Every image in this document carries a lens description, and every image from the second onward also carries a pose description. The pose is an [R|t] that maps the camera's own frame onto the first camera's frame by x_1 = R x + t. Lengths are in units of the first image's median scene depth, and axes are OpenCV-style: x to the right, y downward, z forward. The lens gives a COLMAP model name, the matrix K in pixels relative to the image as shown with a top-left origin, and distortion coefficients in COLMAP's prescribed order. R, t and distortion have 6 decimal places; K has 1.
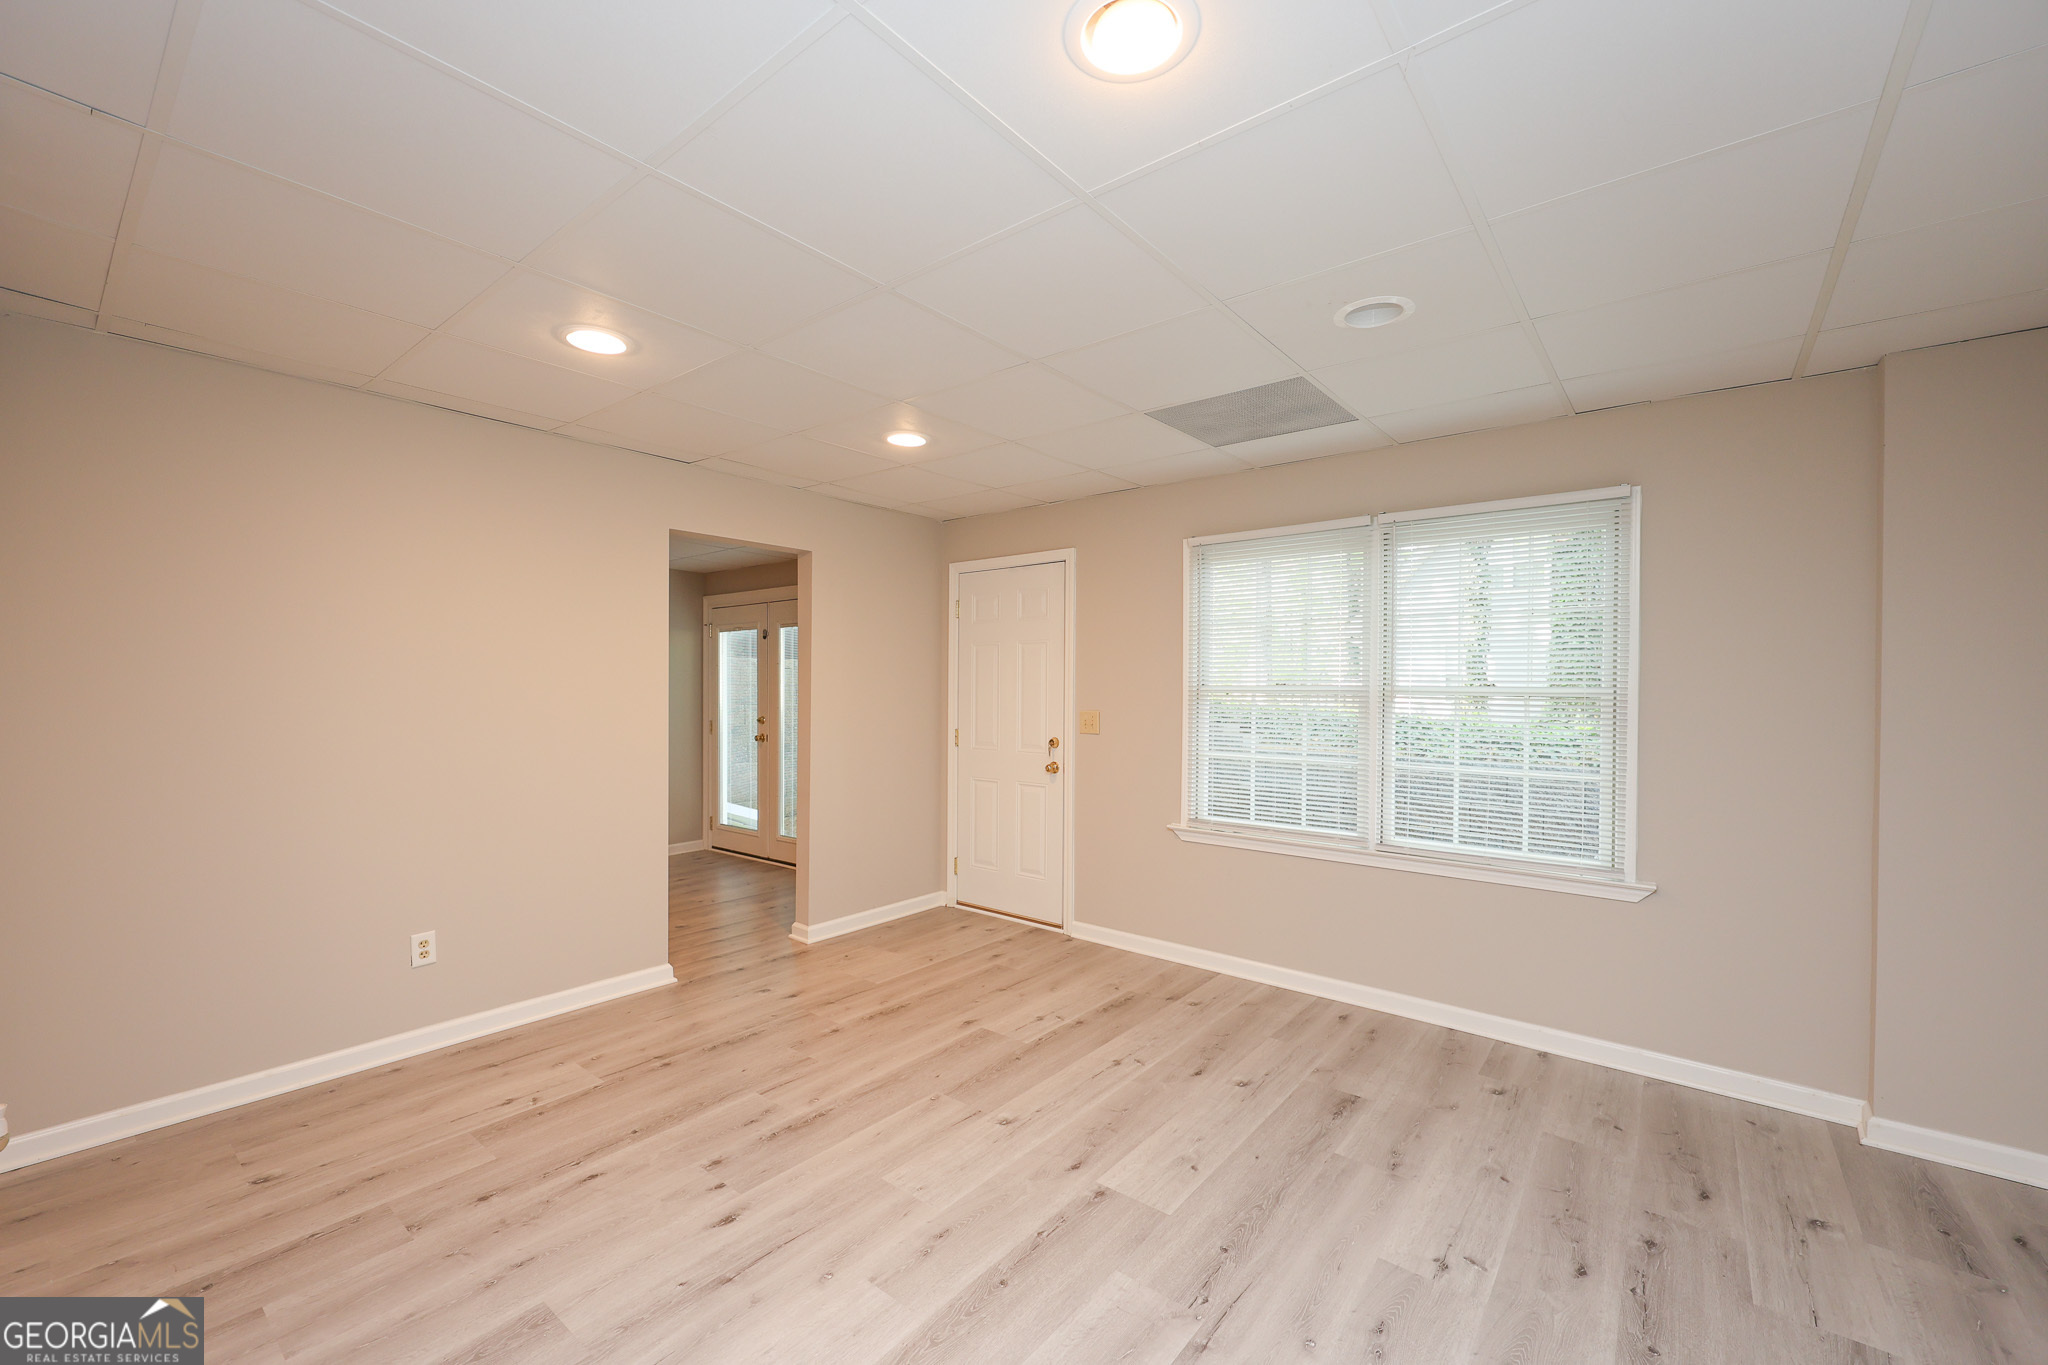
lens RADIAL K [[823.0, 0, 1020.3], [0, 823.0, 691.9], [0, 0, 1]] dist [-0.000366, 0.001425]
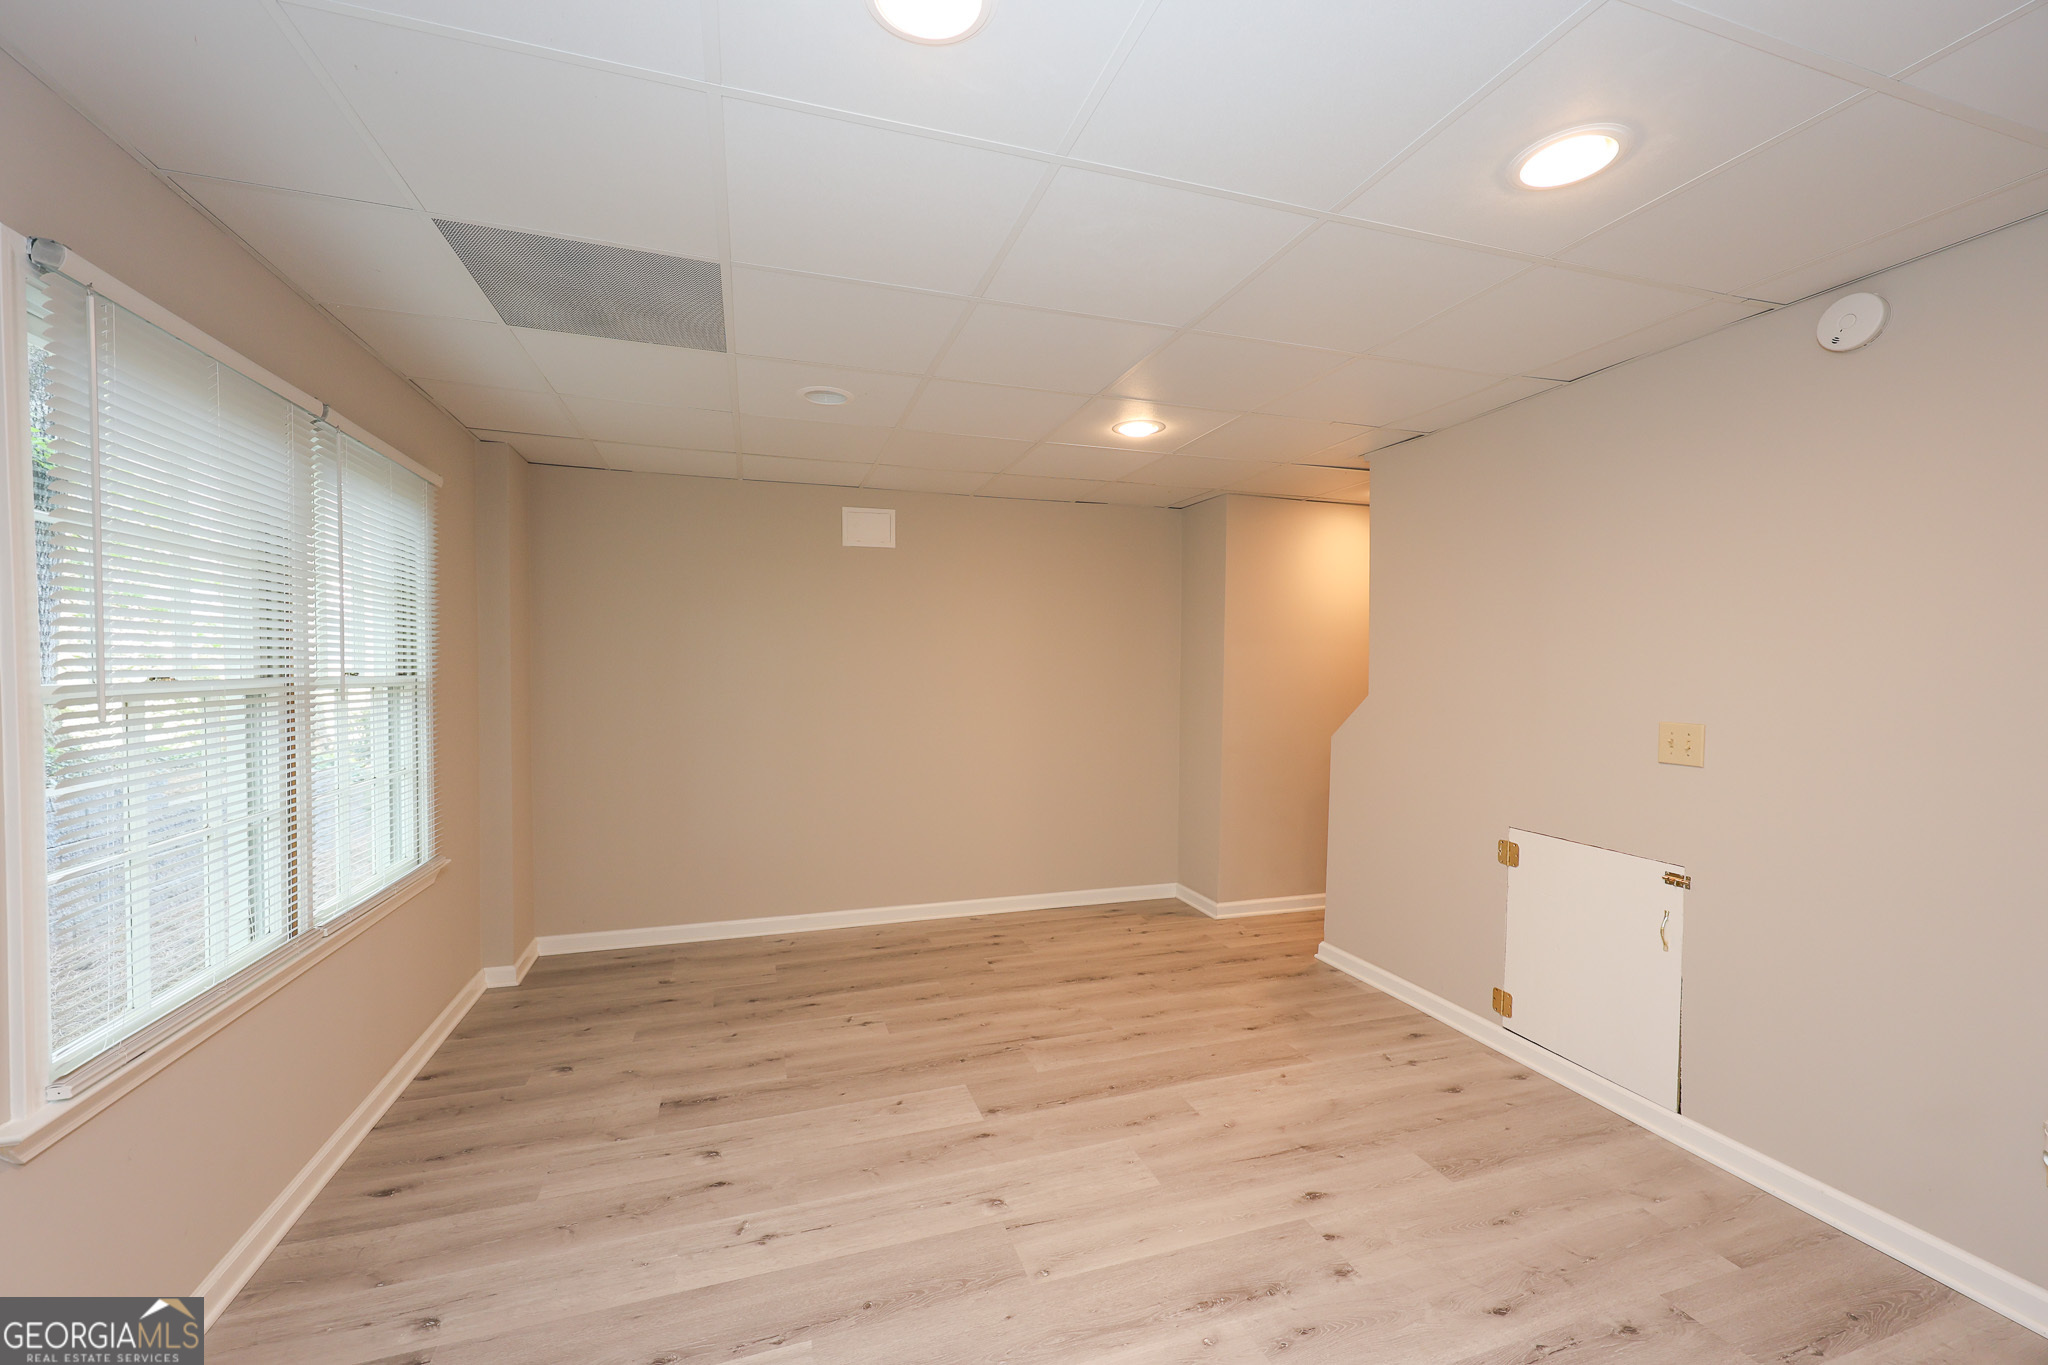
lens RADIAL K [[823.0, 0, 1021.7], [0, 823.0, 670.4], [0, 0, 1]] dist [-0.000366, 0.001425]
pose [[-0.839503, -0.014028, 0.543174, -0.410245], [-0.006729, 0.999858, 0.015423, -0.028778], [-0.543314, 0.009292, -0.839478, 1.410812]]
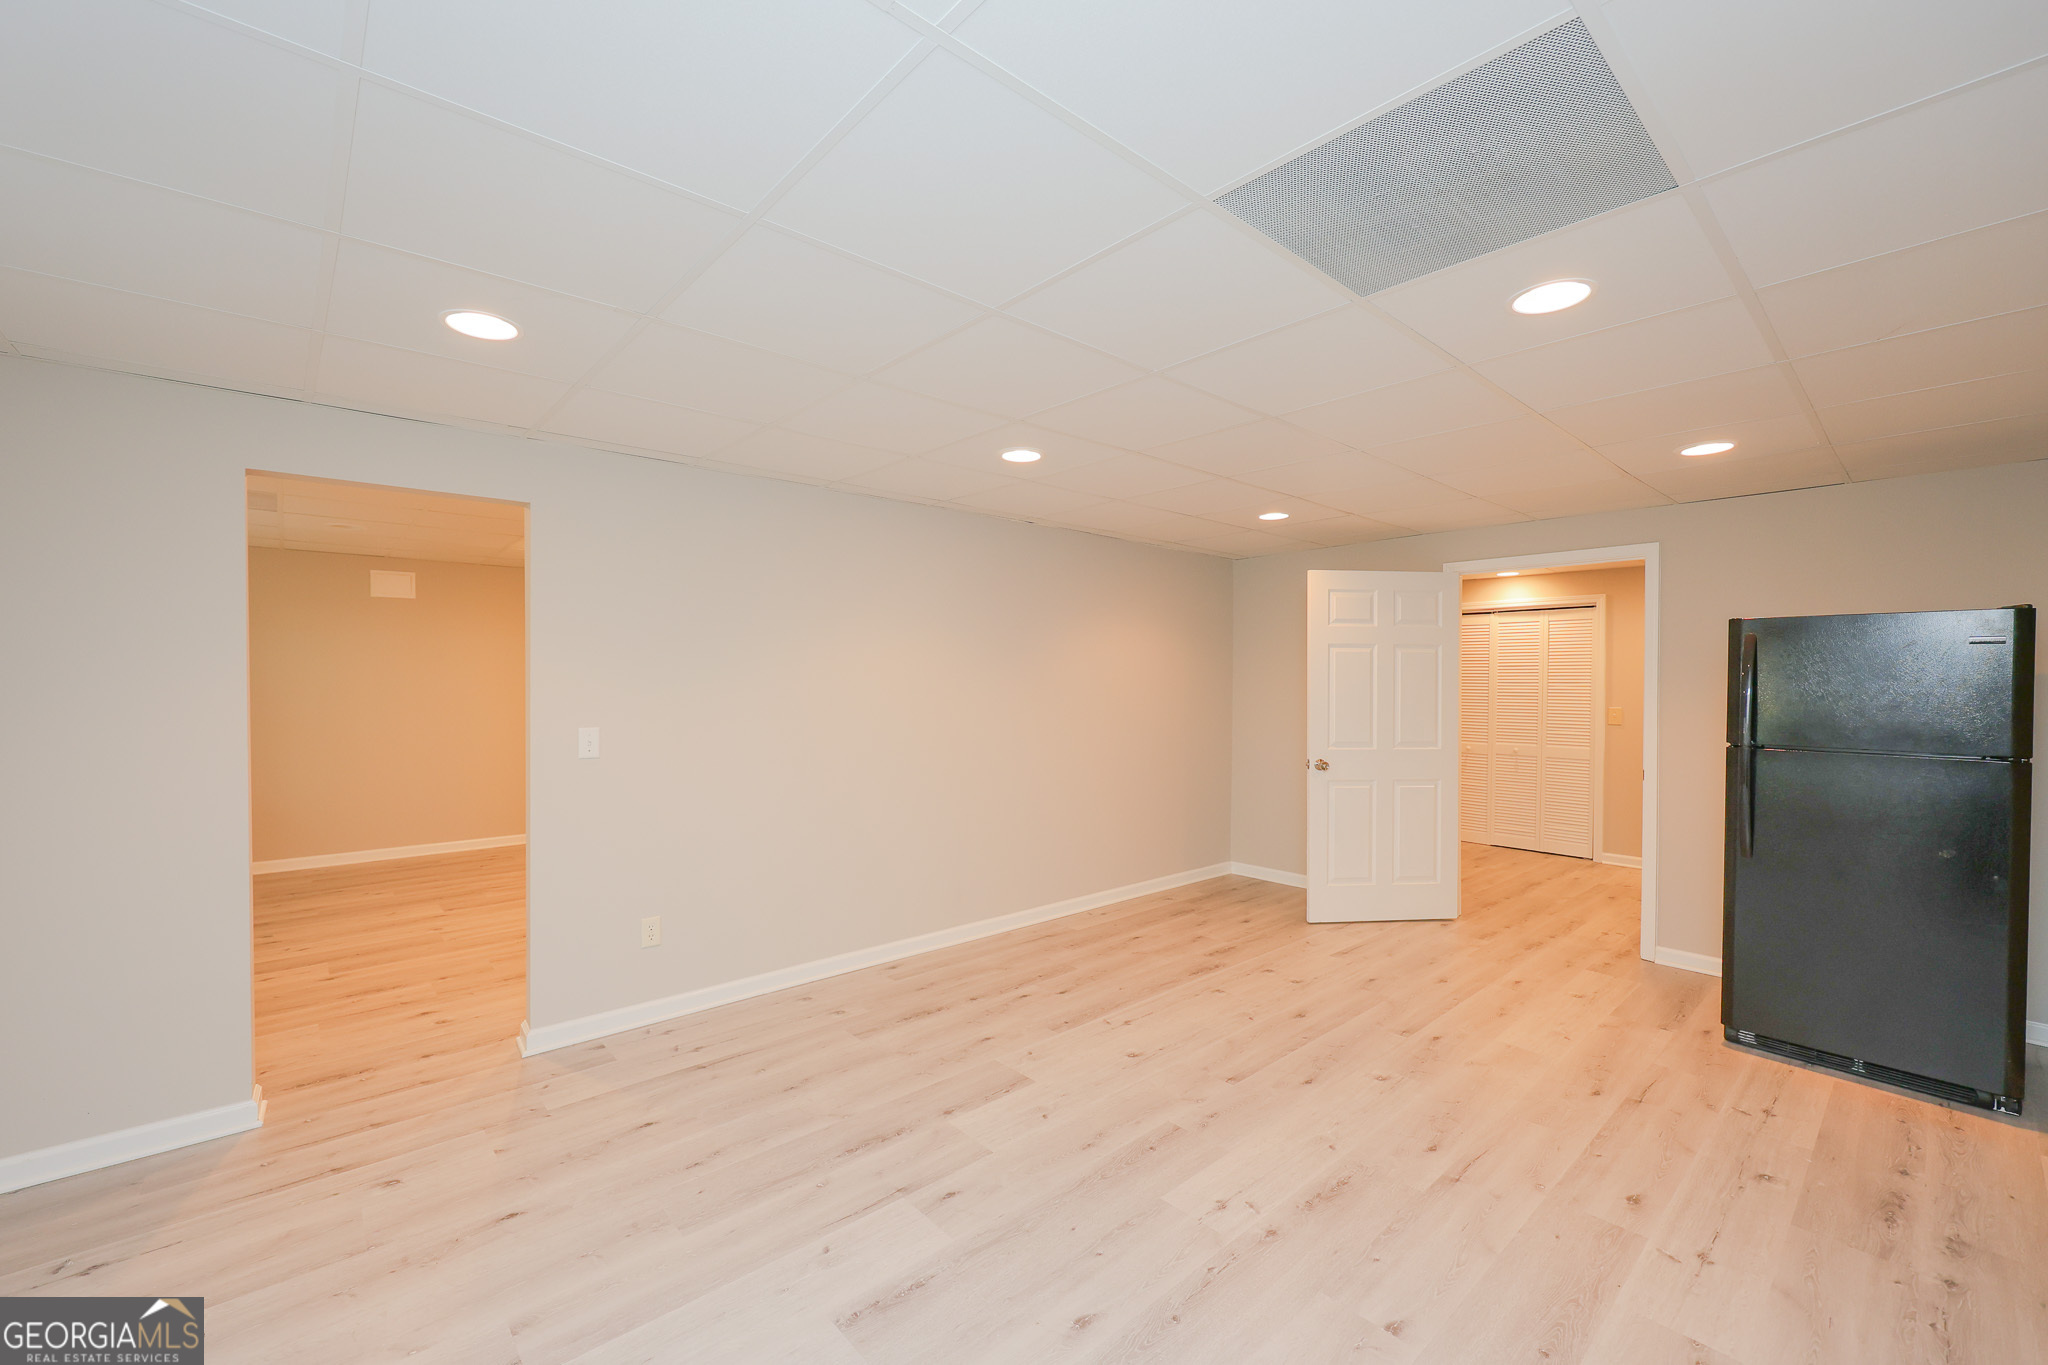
lens RADIAL K [[823.0, 0, 1023.2], [0, 823.0, 681.9], [0, 0, 1]] dist [-0.000366, 0.001425]
pose [[-0.987700, -0.015269, 0.155616, -1.322402], [-0.013363, 0.999822, 0.013290, -0.057191], [-0.155791, 0.011047, -0.987728, 2.174479]]
